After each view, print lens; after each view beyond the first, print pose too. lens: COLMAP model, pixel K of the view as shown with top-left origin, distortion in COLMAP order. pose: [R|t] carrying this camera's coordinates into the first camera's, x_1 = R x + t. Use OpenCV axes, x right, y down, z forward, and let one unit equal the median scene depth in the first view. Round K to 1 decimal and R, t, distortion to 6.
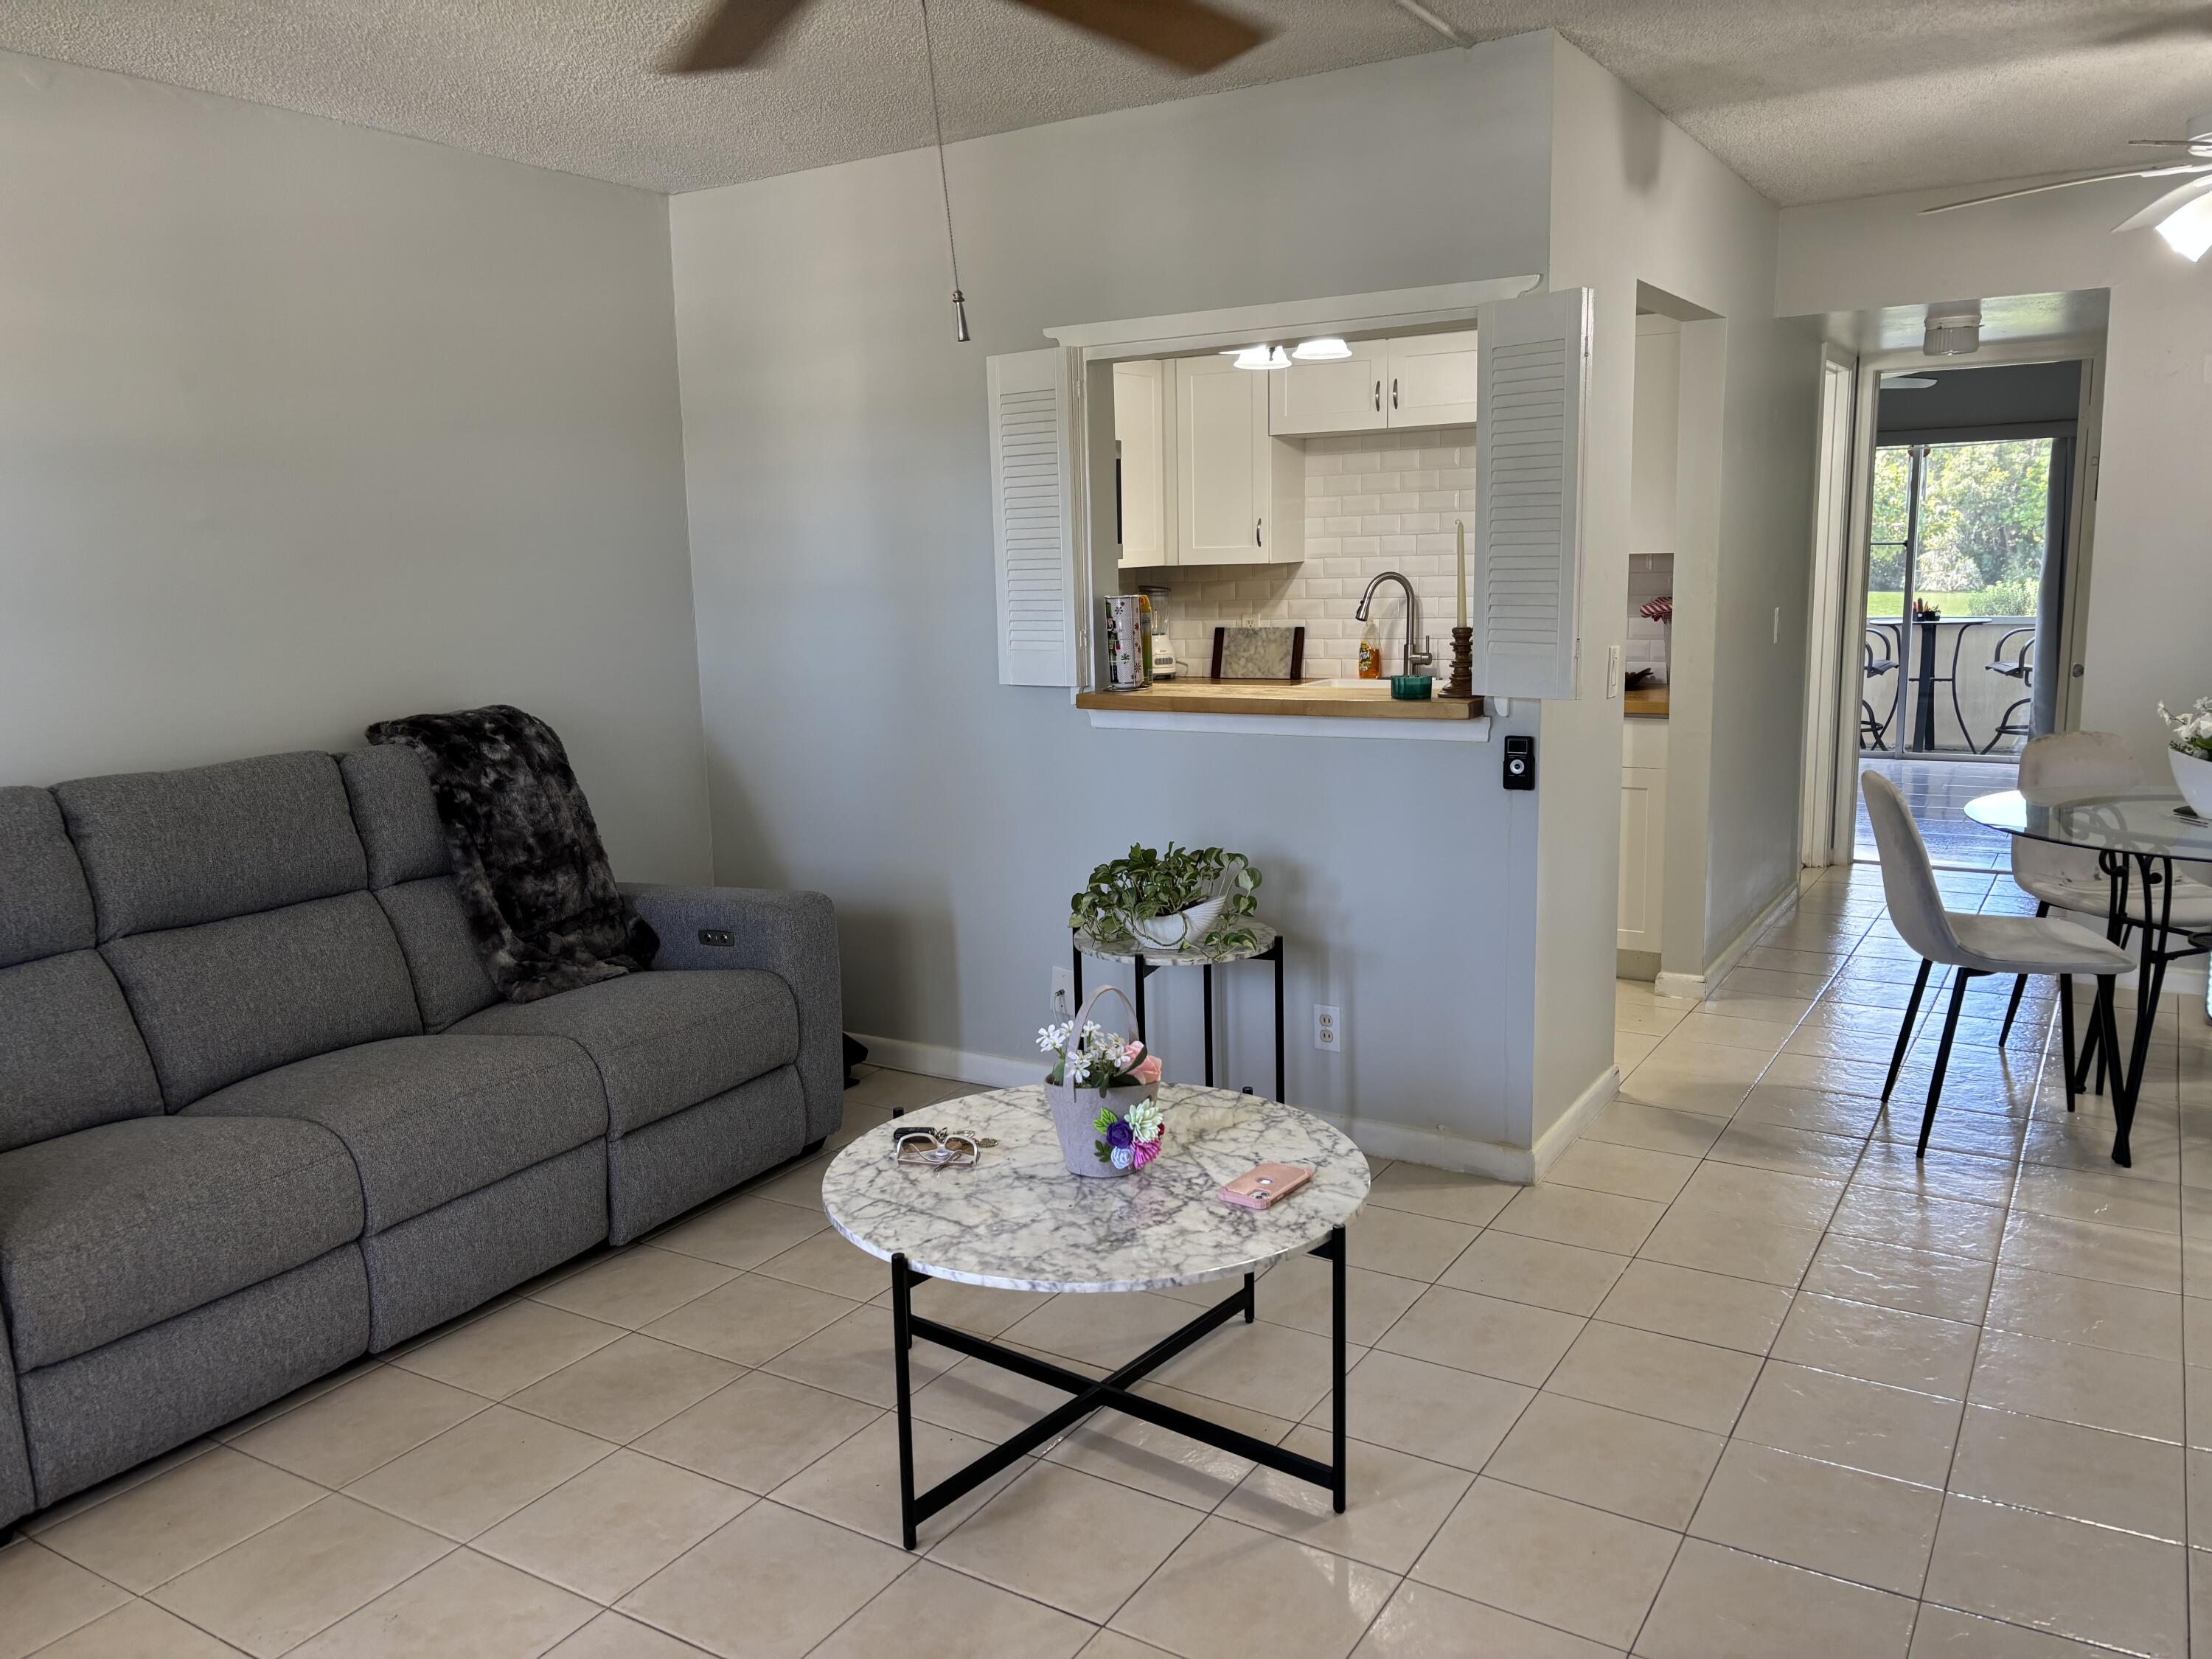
lens RADIAL K [[1667.4, 0, 1105.8], [0, 1667.4, 839.5], [0, 0, 1]] dist [0.005848, 0.000107]
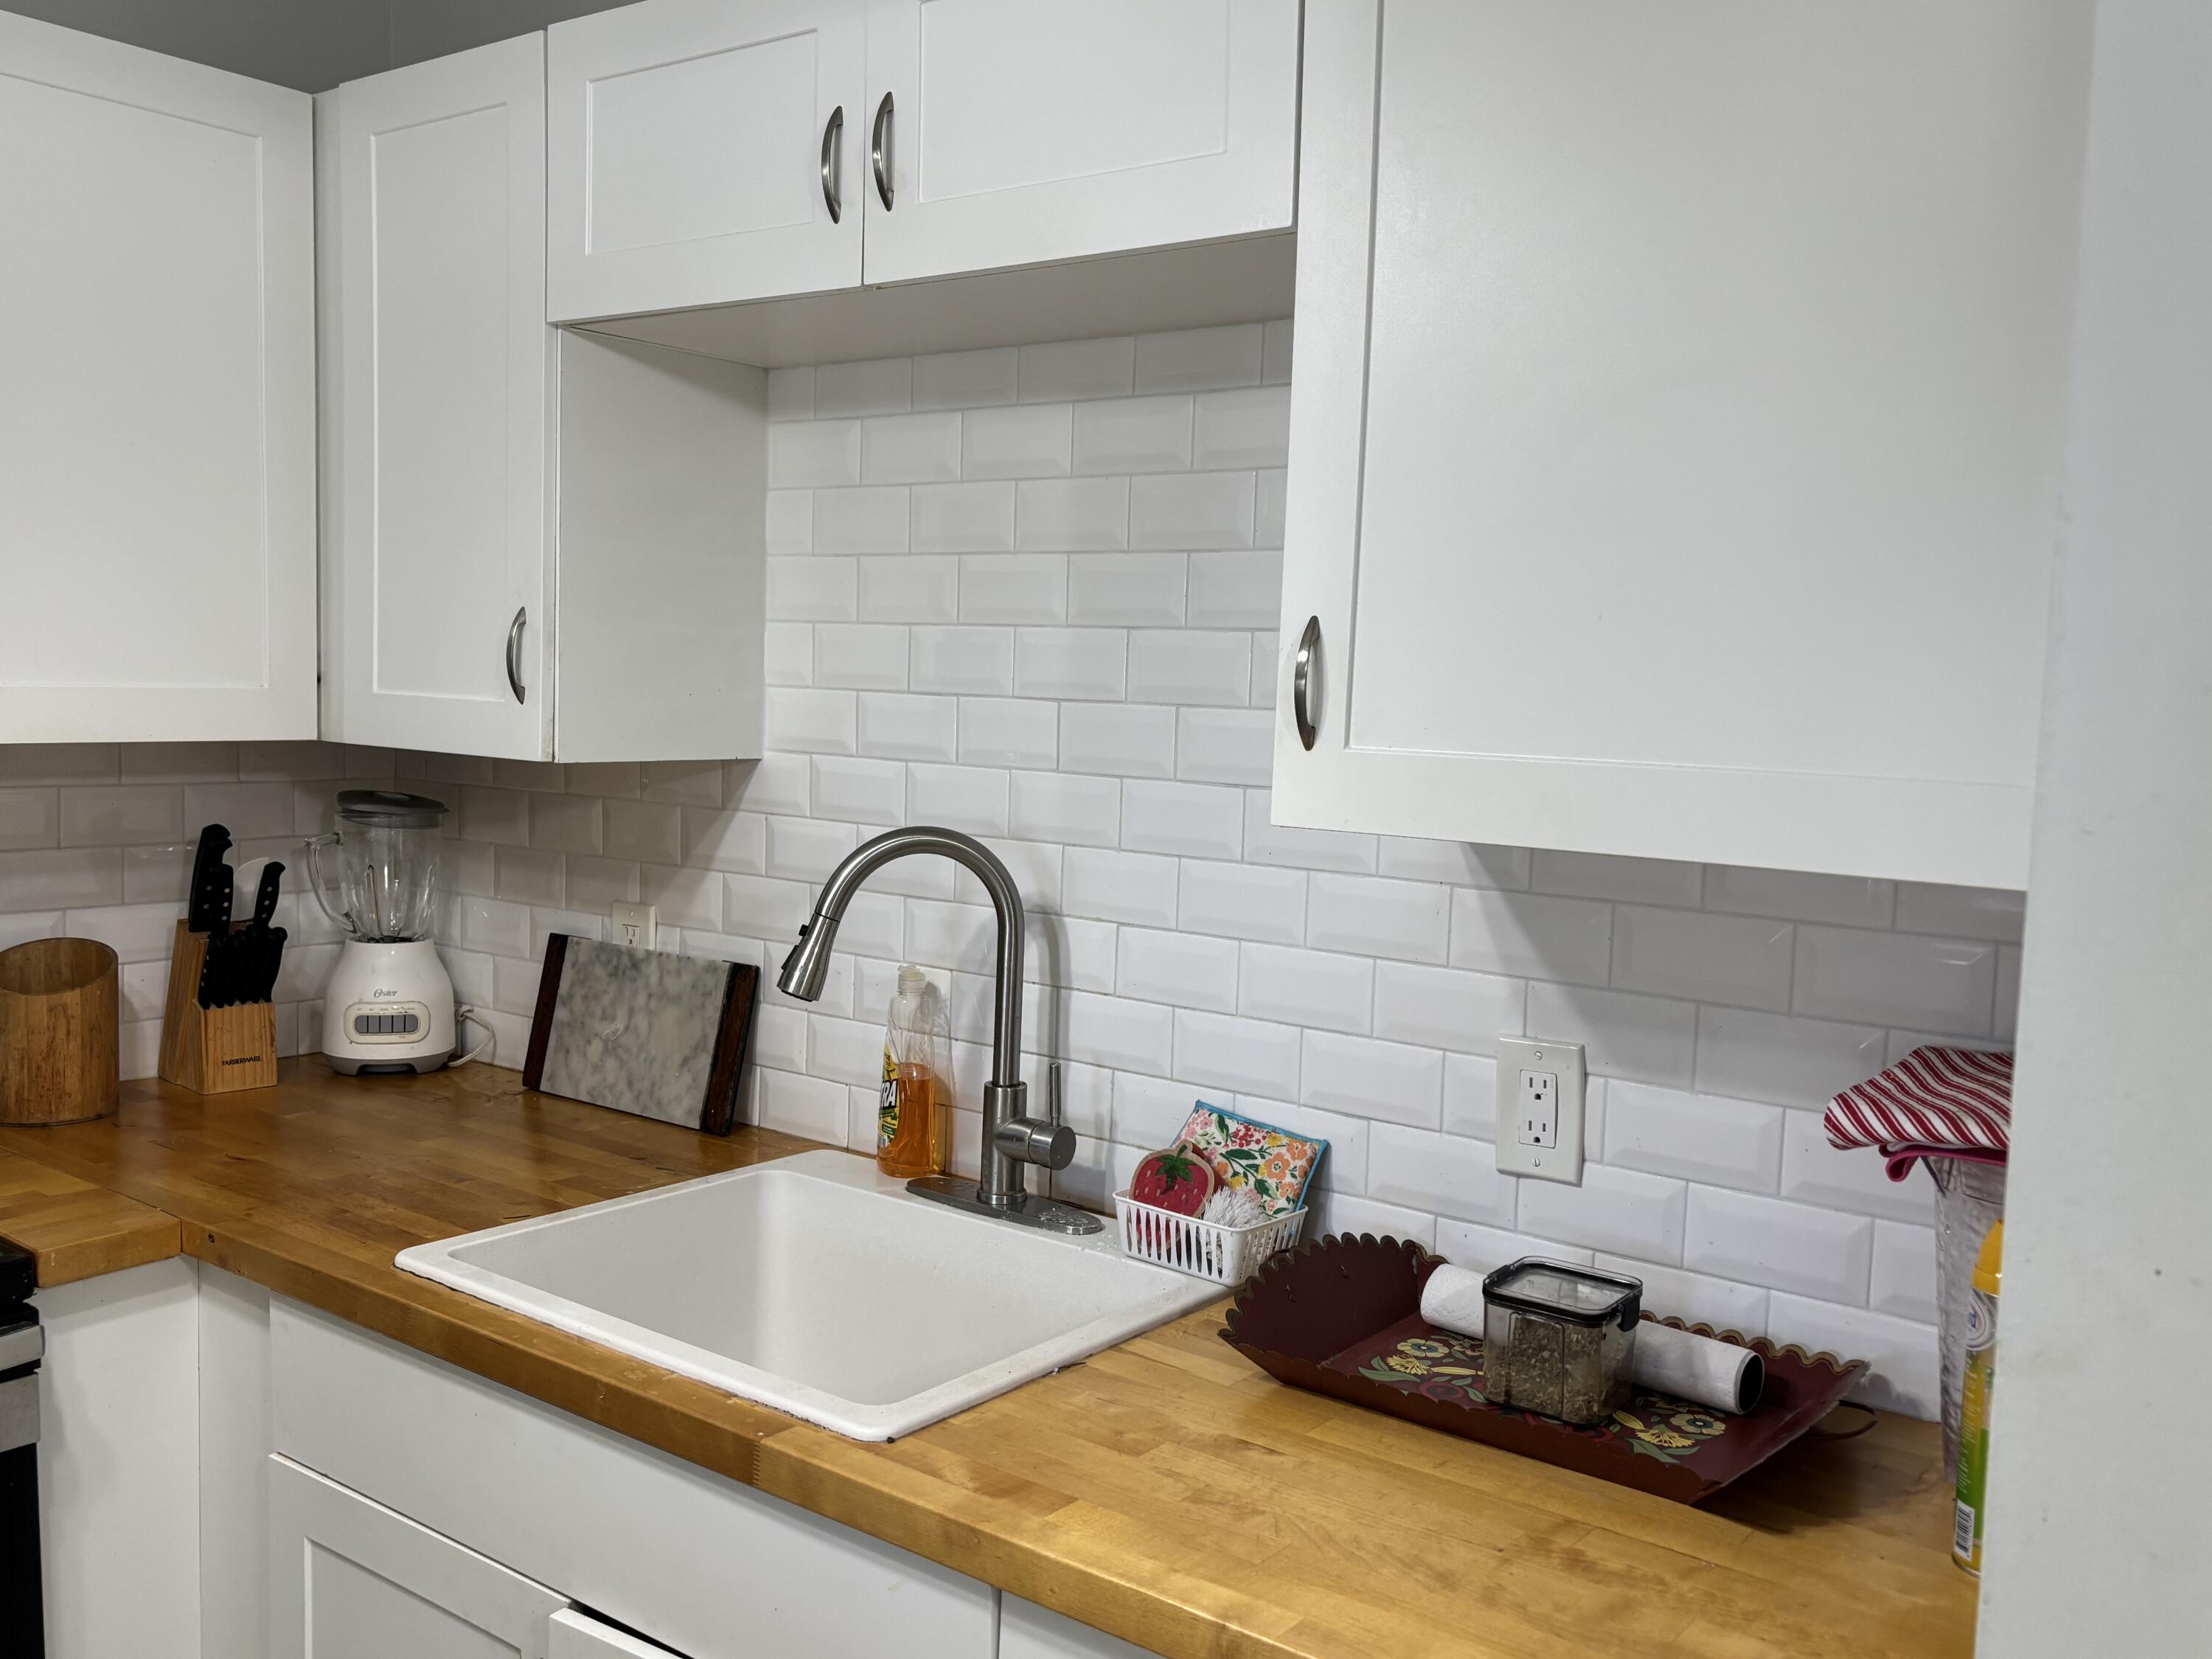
lens RADIAL K [[1891.4, 0, 1104.5], [0, 1891.4, 818.3], [0, 0, 1]] dist [0.053777, 0.001114]
pose [[0.995570, 0.061488, -0.071136, 0.206277], [-0.067198, 0.994458, -0.080862, -0.129627], [0.065769, 0.085284, 0.994184, 0.643058]]
